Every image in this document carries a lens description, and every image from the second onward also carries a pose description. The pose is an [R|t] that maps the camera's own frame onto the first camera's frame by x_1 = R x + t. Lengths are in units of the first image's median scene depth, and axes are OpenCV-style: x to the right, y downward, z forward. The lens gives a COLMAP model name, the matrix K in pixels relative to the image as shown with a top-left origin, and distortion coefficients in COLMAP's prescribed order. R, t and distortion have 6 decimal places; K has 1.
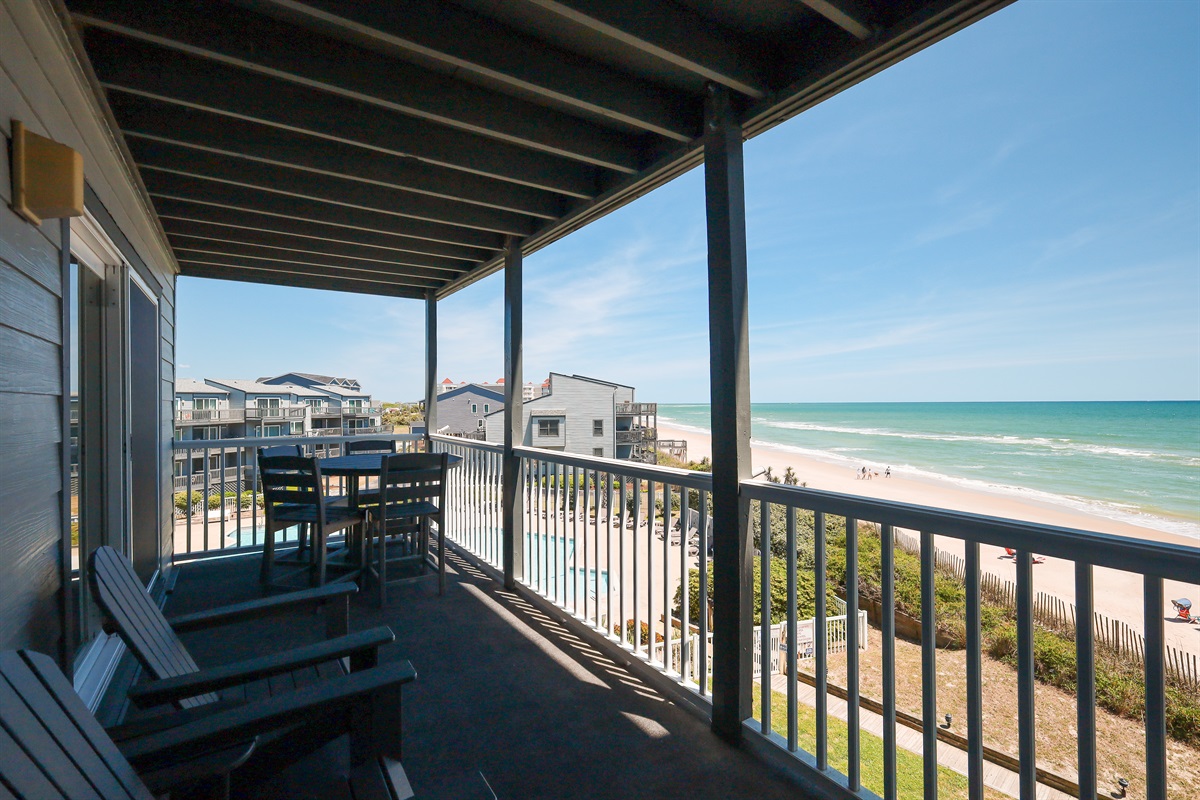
lens RADIAL K [[545.4, 0, 600.0], [0, 545.4, 400.0], [0, 0, 1]] dist [-0.028646, 0.000489]
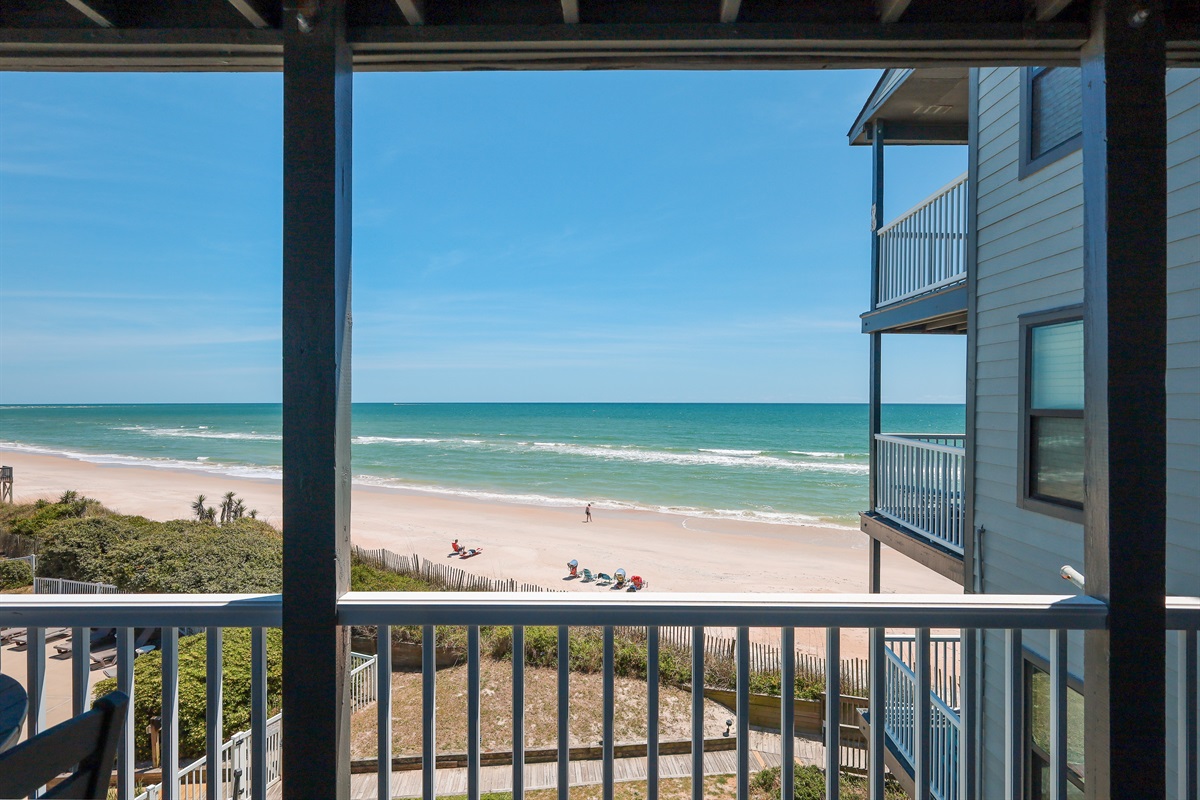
lens RADIAL K [[627.2, 0, 600.0], [0, 627.2, 400.0], [0, 0, 1]] dist [-0.002510, -0.001140]
pose [[0.534938, 0.010925, 0.844820, -0.097113], [-0.008307, 0.999936, -0.007671, 0.001024], [-0.844850, -0.002914, 0.534995, 0.122959]]
